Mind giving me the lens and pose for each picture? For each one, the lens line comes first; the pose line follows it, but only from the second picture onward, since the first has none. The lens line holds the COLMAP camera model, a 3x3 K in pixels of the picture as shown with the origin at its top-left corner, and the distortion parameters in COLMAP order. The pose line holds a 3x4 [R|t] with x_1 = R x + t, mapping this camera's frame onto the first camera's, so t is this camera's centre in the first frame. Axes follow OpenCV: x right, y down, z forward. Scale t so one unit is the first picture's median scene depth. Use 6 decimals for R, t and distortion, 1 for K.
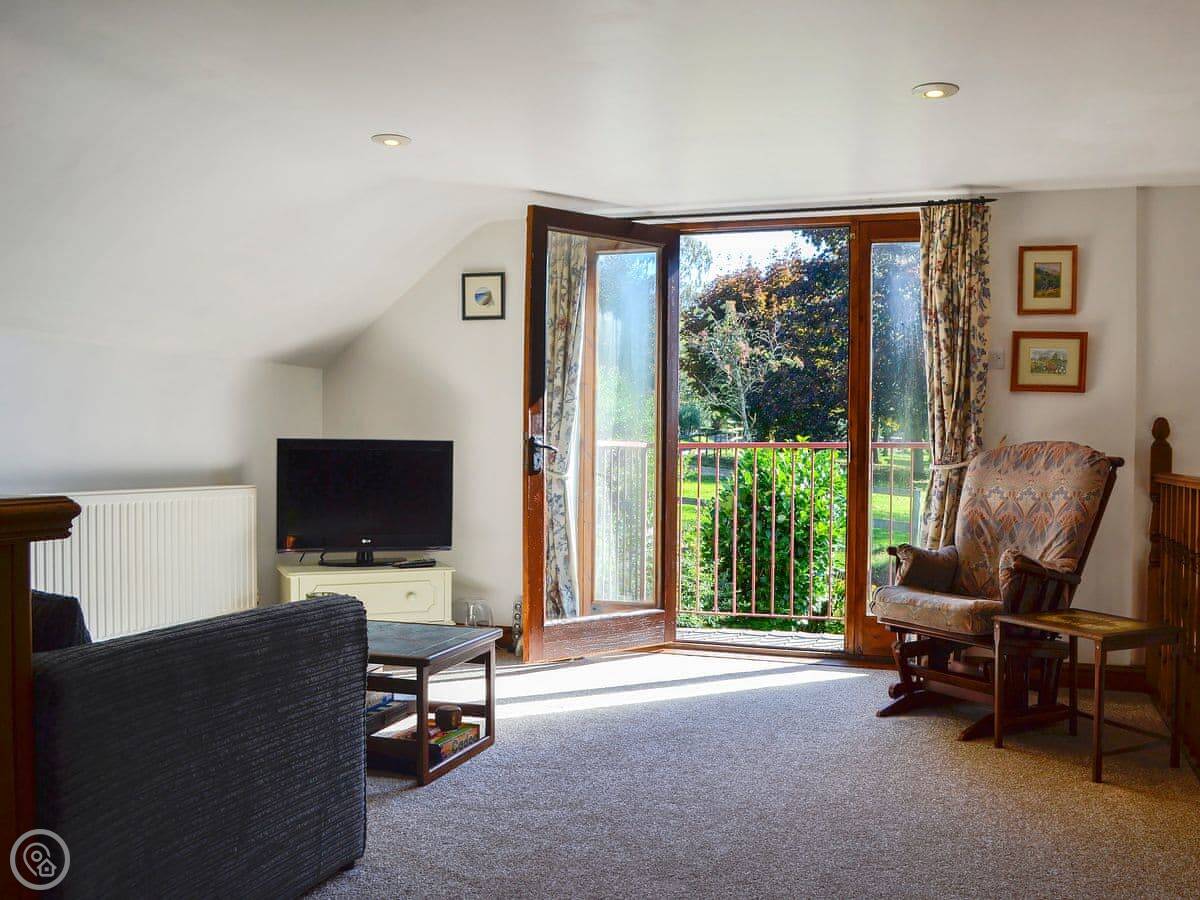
lens RADIAL K [[1142.3, 0, 600.0], [0, 1142.3, 450.0], [0, 0, 1]] dist [-0.023126, -0.005126]
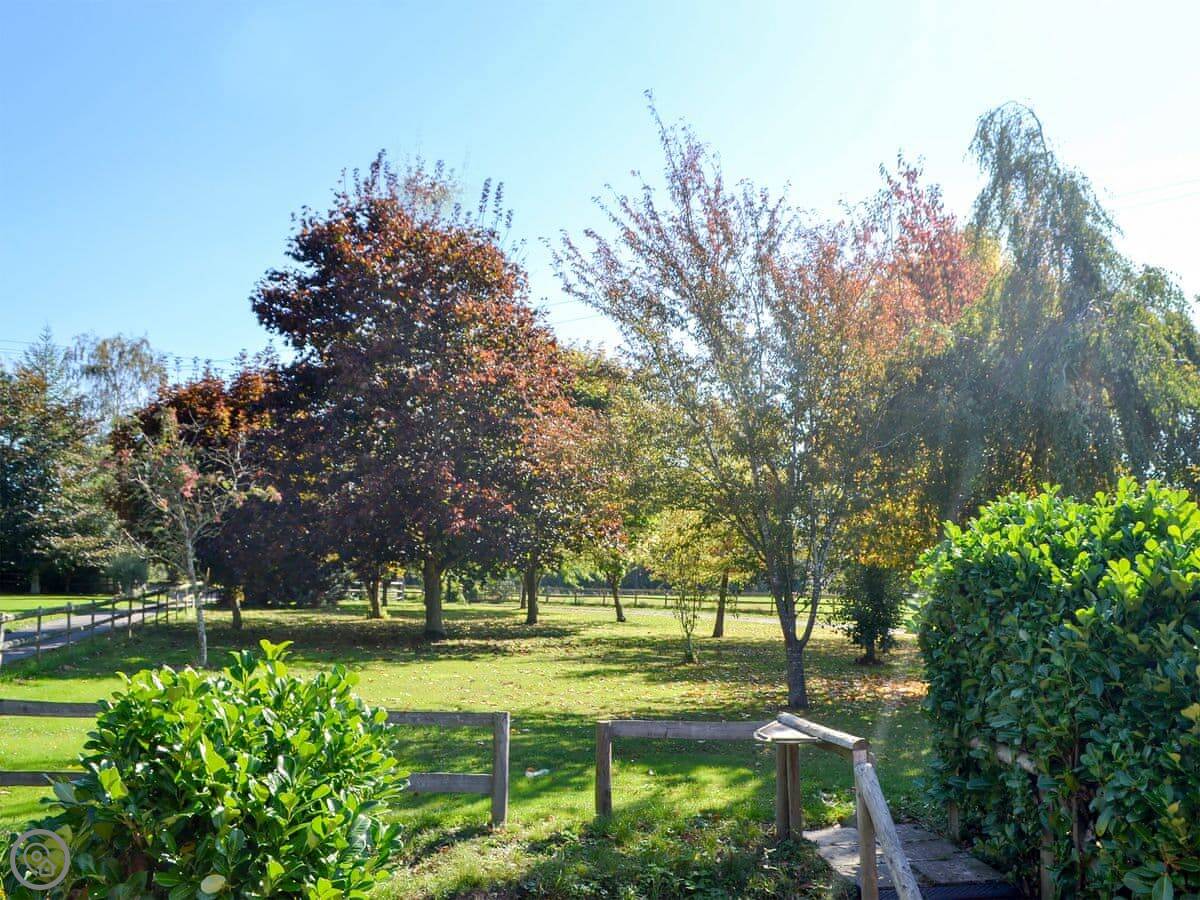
lens RADIAL K [[912.5, 0, 647.9], [0, 912.5, 451.6], [0, 0, 1]] dist [-0.004839, -0.004926]
pose [[0.850630, 0.015772, 0.525528, 0.106885], [0.056175, 0.991102, -0.120670, -0.030844], [-0.522755, 0.132167, 0.842175, 0.578733]]
